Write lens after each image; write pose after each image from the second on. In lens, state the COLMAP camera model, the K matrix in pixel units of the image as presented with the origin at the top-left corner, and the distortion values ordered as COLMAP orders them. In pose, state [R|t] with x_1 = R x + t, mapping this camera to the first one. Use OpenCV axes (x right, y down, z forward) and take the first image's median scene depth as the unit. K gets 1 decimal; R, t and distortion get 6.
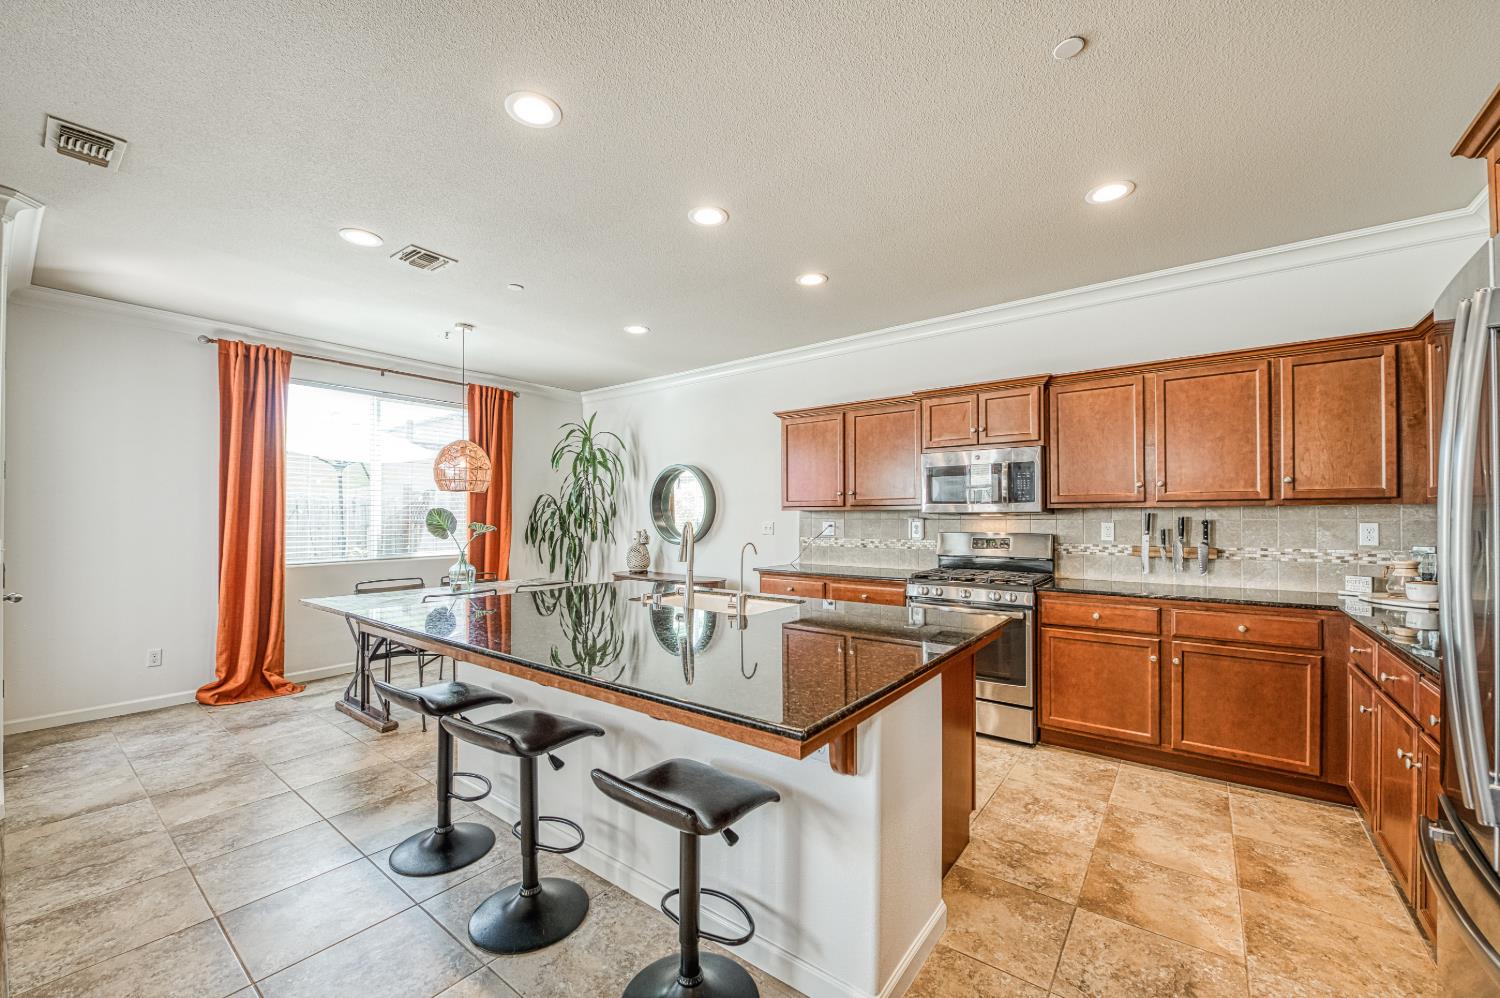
lens RADIAL K [[586.4, 0, 751.2], [0, 586.4, 504.8], [0, 0, 1]] dist [-0.006866, -0.000449]
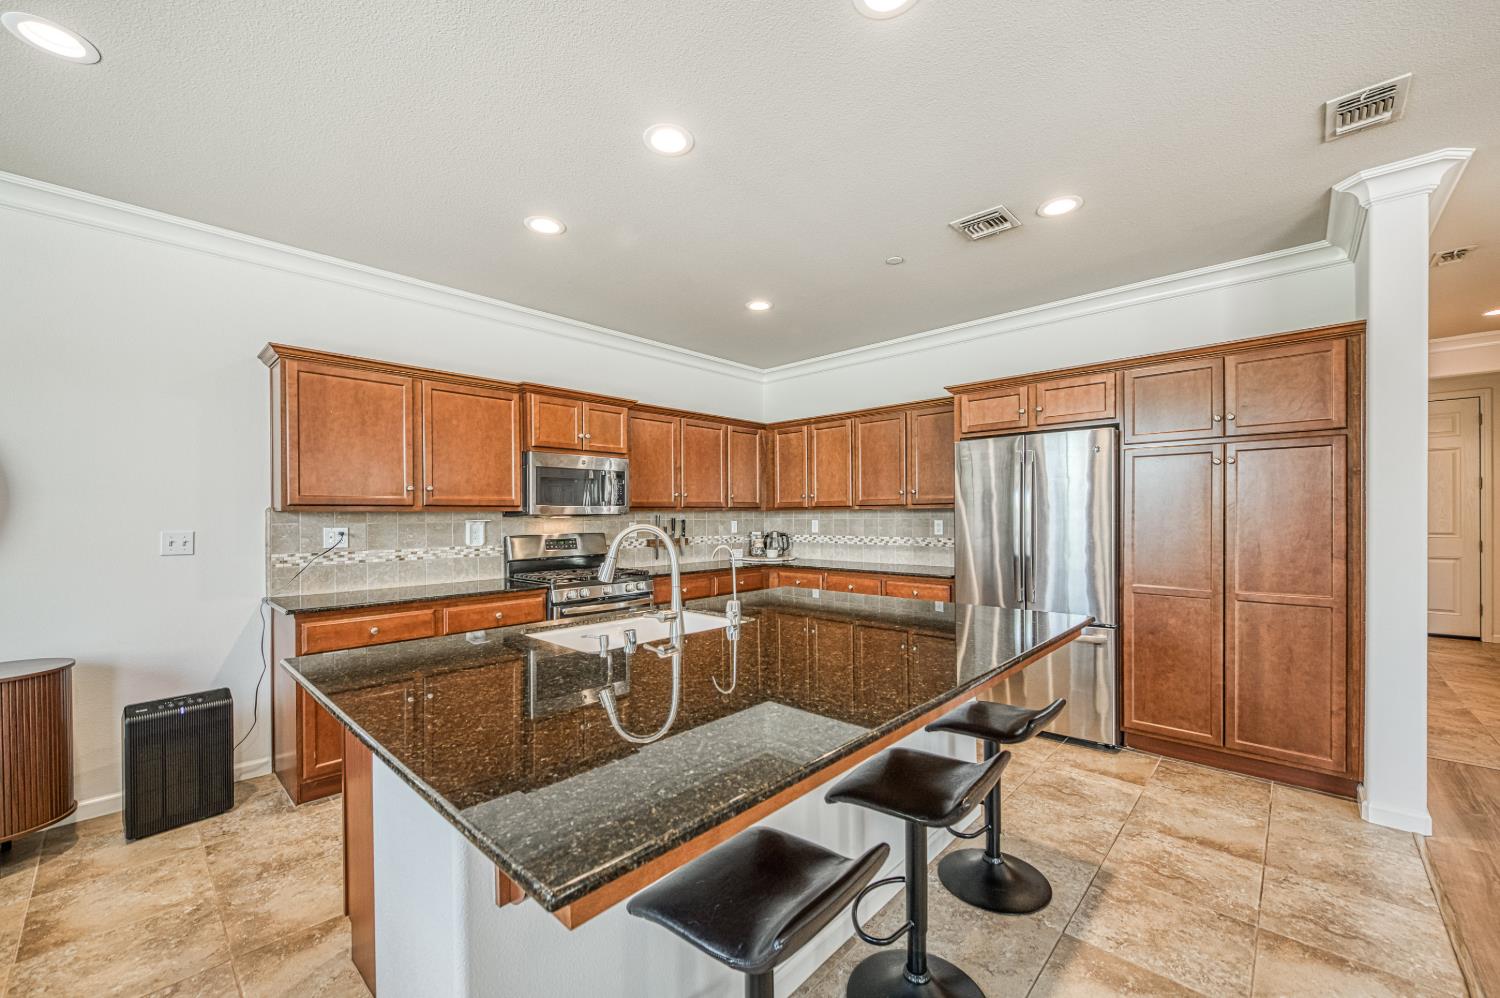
lens RADIAL K [[588.6, 0, 752.2], [0, 588.6, 520.2], [0, 0, 1]] dist [0.000405, -0.000293]
pose [[0.092576, -0.005312, 0.995691, -0.692199], [-0.010834, 0.999921, 0.006342, 0.014884], [-0.995647, -0.011375, 0.092511, 0.649022]]
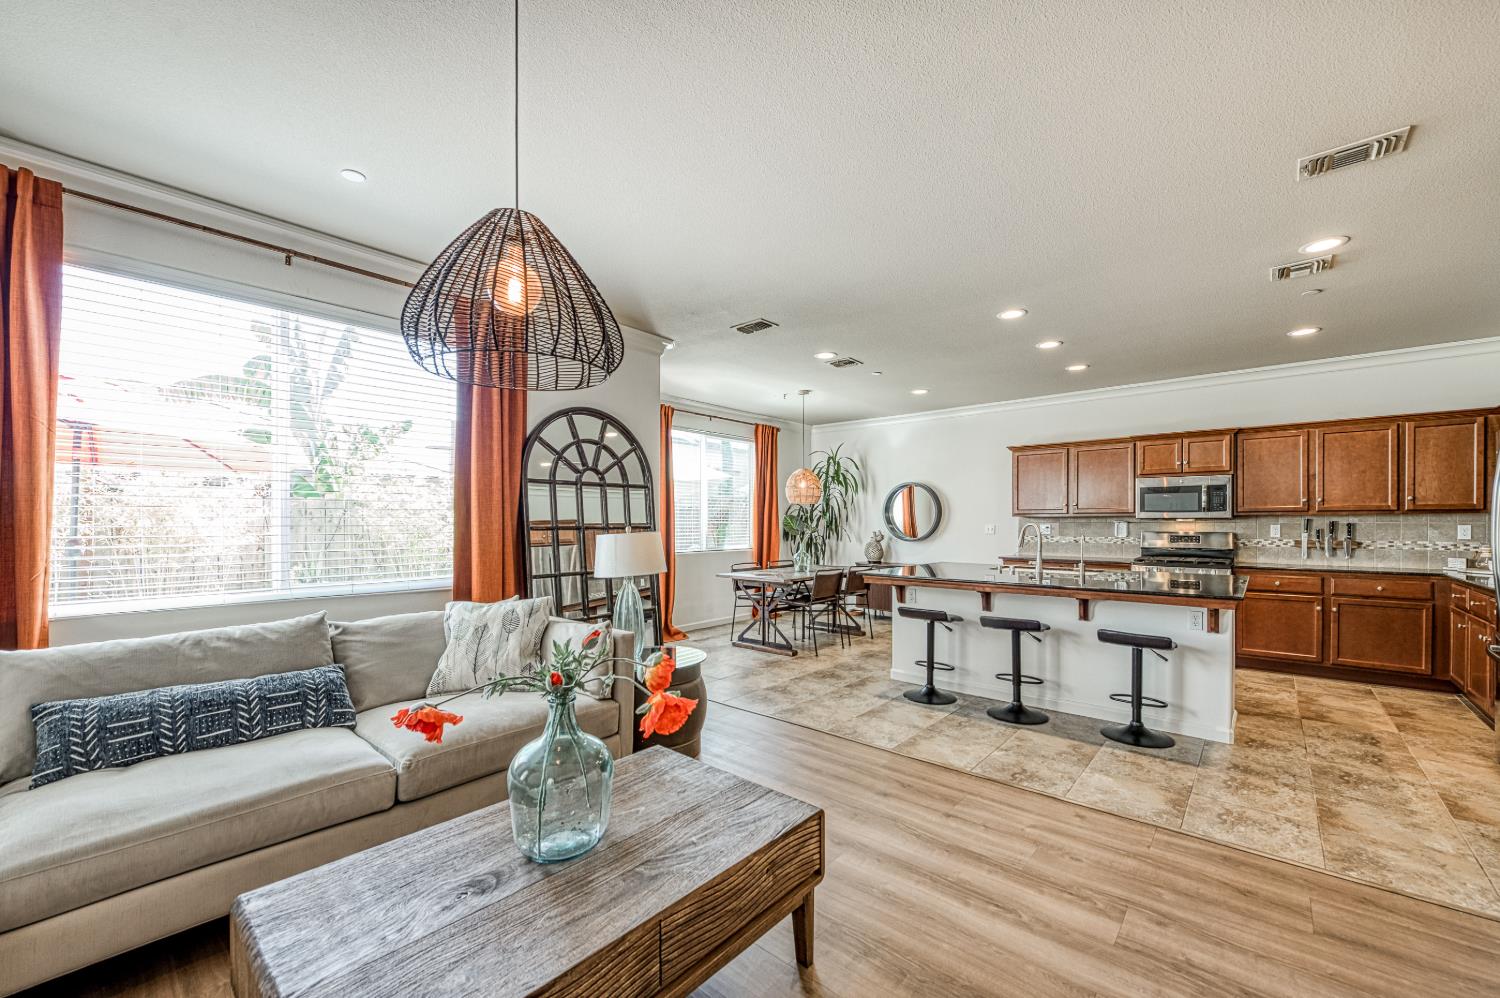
lens RADIAL K [[592.5, 0, 751.5], [0, 592.5, 517.3], [0, 0, 1]] dist [-0.000369, 0.000323]
pose [[0.998098, 0.001634, -0.061623, -0.670325], [-0.000896, 0.999928, 0.012000, -0.006281], [0.061638, -0.011922, 0.998027, -0.629987]]
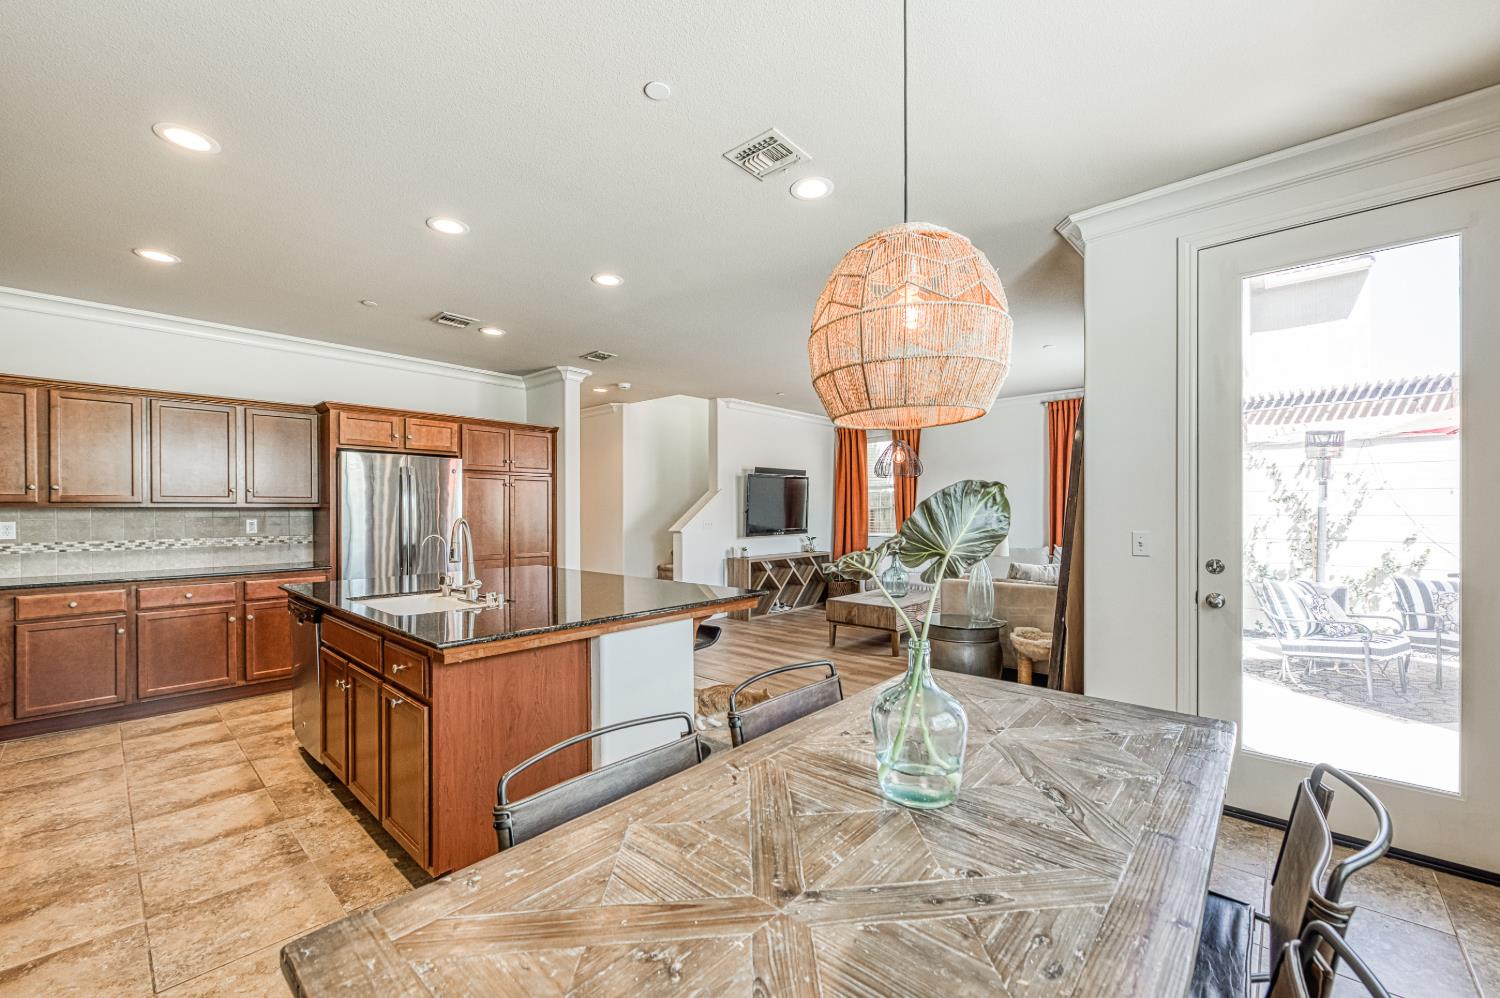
lens RADIAL K [[592.5, 0, 751.5], [0, 592.5, 517.3], [0, 0, 1]] dist [-0.000369, 0.000323]
pose [[-0.996702, 0.005830, 0.080938, -0.556286], [0.005069, 0.999941, -0.009605, 0.033428], [-0.080989, -0.009163, -0.996673, 1.604020]]
